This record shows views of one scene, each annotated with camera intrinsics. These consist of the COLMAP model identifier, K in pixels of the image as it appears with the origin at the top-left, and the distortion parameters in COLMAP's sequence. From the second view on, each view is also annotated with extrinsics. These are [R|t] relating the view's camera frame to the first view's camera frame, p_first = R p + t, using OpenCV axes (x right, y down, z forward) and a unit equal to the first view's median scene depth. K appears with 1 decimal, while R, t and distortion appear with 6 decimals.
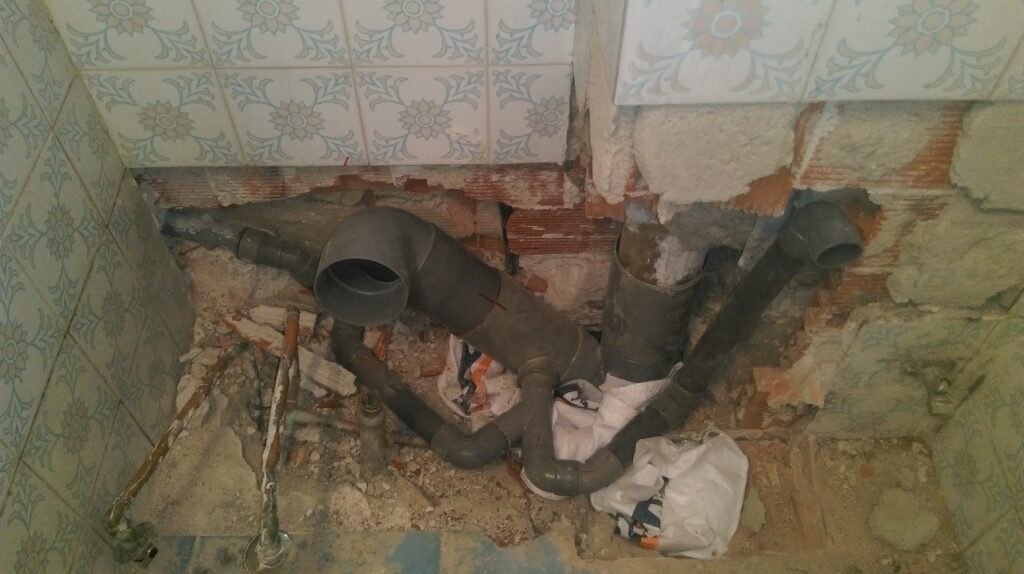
lens RADIAL K [[843.4, 0, 509.6], [0, 843.4, 292.3], [0, 0, 1]] dist [0.083137, -0.136491]
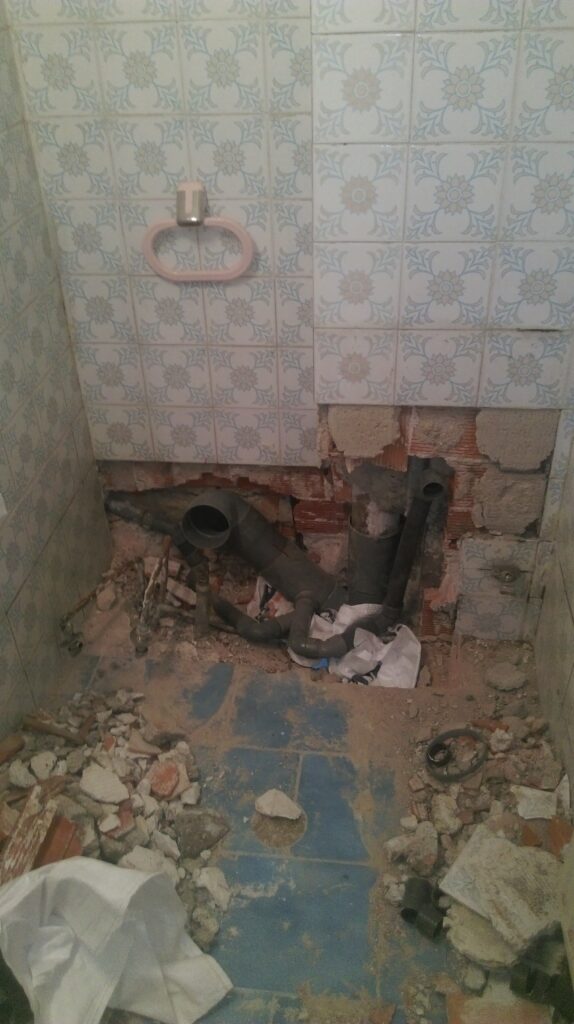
lens RADIAL K [[843.4, 0, 282.7], [0, 843.4, 514.9], [0, 0, 1]] dist [0.083137, -0.136491]
pose [[0.989727, 0.052619, -0.132938, 0.227139], [-0.088678, 0.955279, -0.282095, 0.464961], [0.112149, 0.290986, 0.950132, -0.717852]]
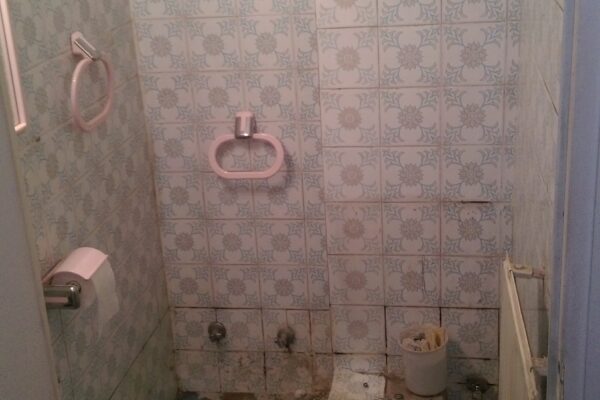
lens RADIAL K [[881.8, 0, 293.5], [0, 881.8, 200.1], [0, 0, 1]] dist [0.110015, 0.000000]
pose [[0.979977, 0.007649, -0.198965, 0.427751], [-0.110987, 0.850608, -0.513953, 0.878390], [0.165310, 0.525744, 0.834425, -1.280428]]
